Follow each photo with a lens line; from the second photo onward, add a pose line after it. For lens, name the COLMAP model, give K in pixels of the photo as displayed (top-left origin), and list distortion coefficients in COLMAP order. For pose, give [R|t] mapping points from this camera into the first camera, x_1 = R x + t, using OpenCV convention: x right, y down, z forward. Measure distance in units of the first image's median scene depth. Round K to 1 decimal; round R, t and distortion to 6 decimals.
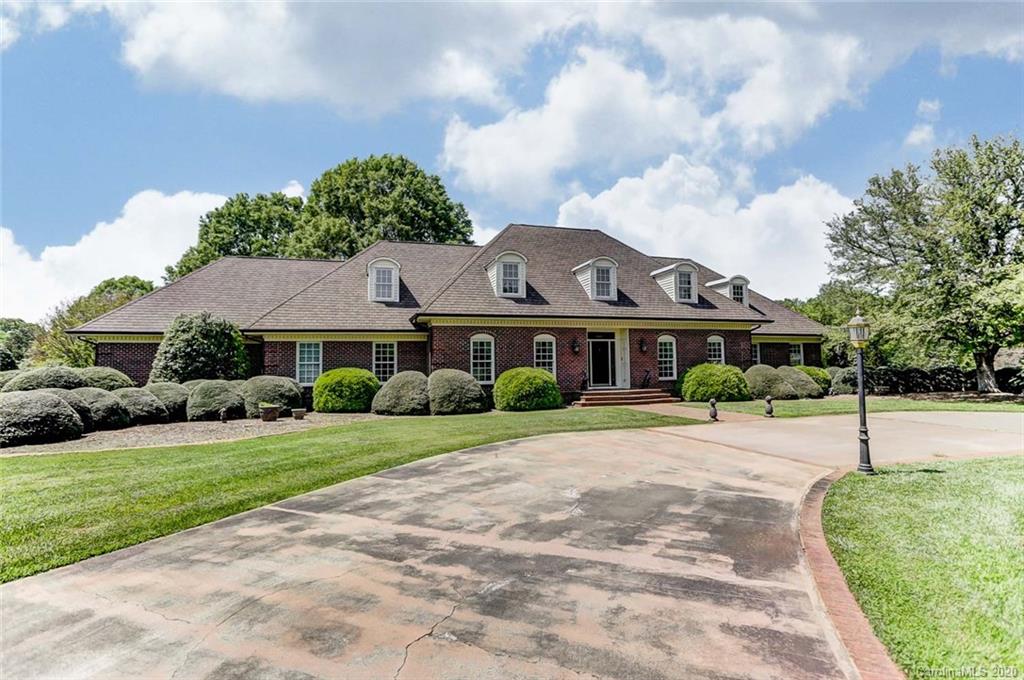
lens RADIAL K [[500.2, 0, 514.6], [0, 500.2, 343.6], [0, 0, 1]] dist [-0.003882, 0.000759]
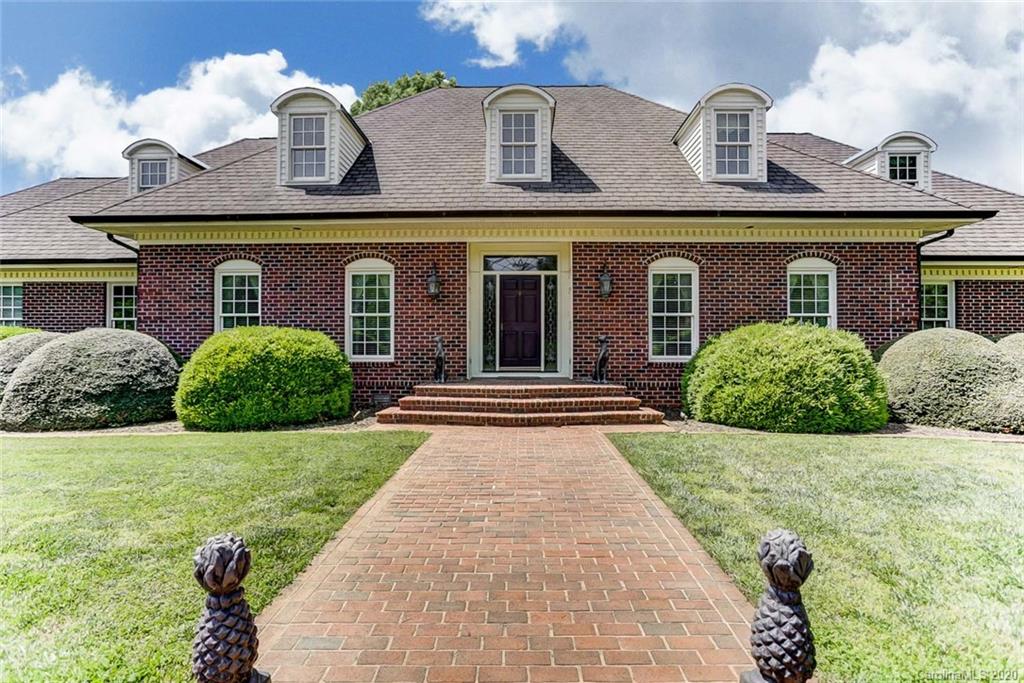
lens RADIAL K [[500.2, 0, 509.4], [0, 500.2, 336.5], [0, 0, 1]] dist [-0.003882, 0.000759]
pose [[0.947865, 0.010474, -0.318499, 0.314012], [0.001070, 0.999349, 0.036049, 0.035222], [0.318670, -0.034511, 0.947237, 0.561465]]
